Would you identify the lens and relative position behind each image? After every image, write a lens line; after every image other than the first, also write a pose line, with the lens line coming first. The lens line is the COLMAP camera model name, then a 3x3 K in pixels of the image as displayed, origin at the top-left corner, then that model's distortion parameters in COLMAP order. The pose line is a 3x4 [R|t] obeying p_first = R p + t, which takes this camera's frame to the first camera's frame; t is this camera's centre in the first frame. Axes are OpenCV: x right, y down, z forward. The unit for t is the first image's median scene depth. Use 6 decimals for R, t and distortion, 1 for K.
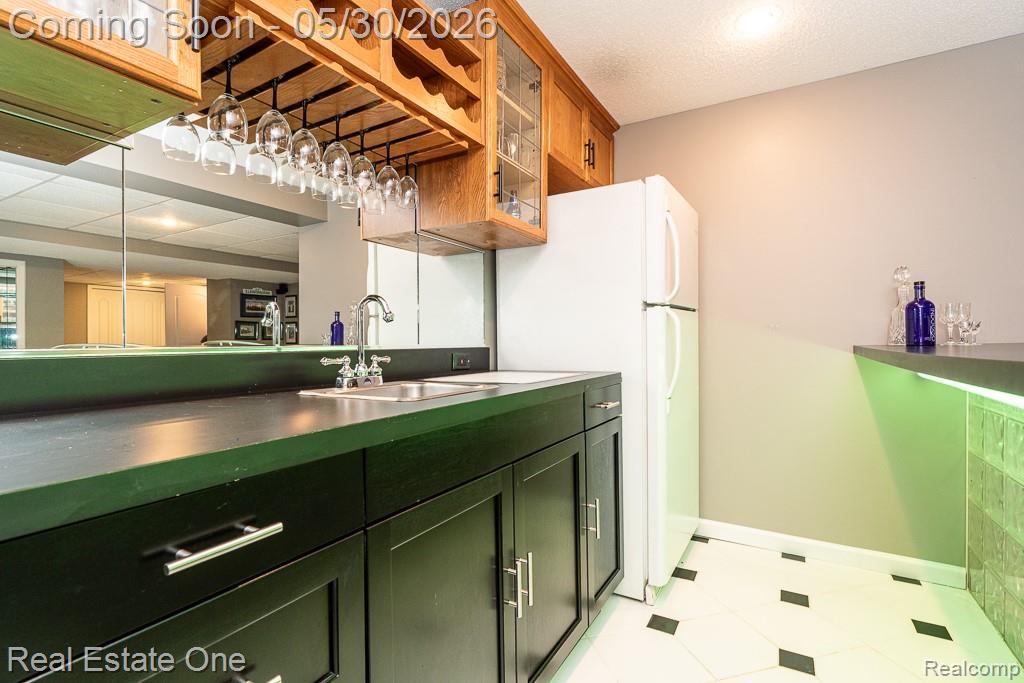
lens RADIAL K [[472.8, 0, 513.4], [0, 472.8, 344.7], [0, 0, 1]] dist [-0.000753, 0.000203]
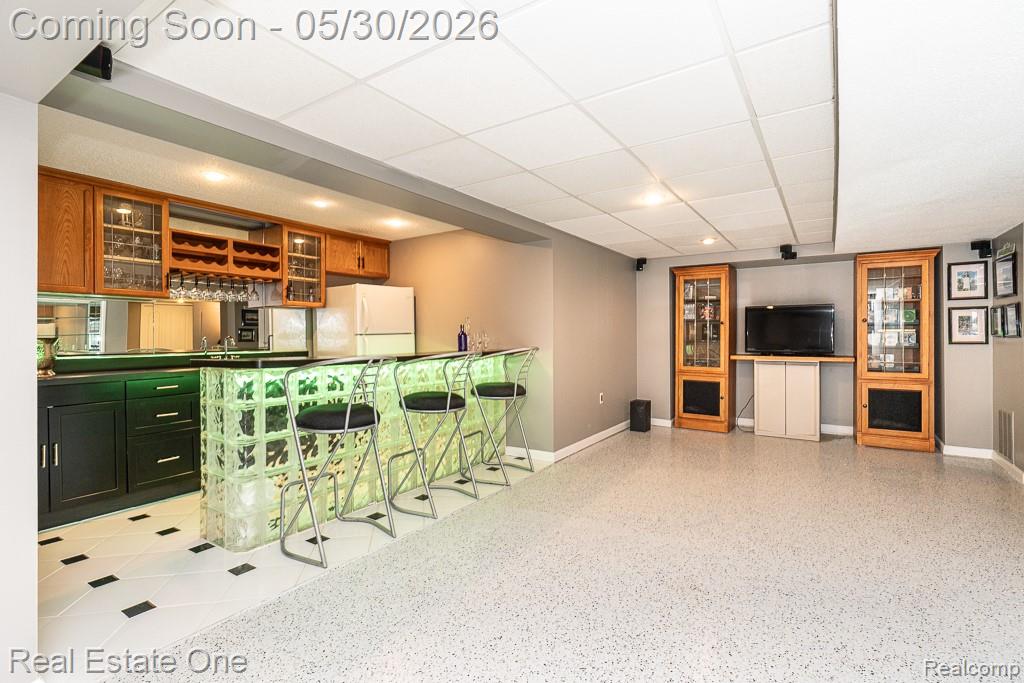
lens RADIAL K [[472.8, 0, 519.0], [0, 472.8, 340.3], [0, 0, 1]] dist [-0.000753, 0.000203]
pose [[0.998560, -0.005539, -0.053366, 0.343221], [0.005683, 0.999981, 0.002549, -0.013945], [0.053351, -0.002849, 0.998572, -0.393401]]
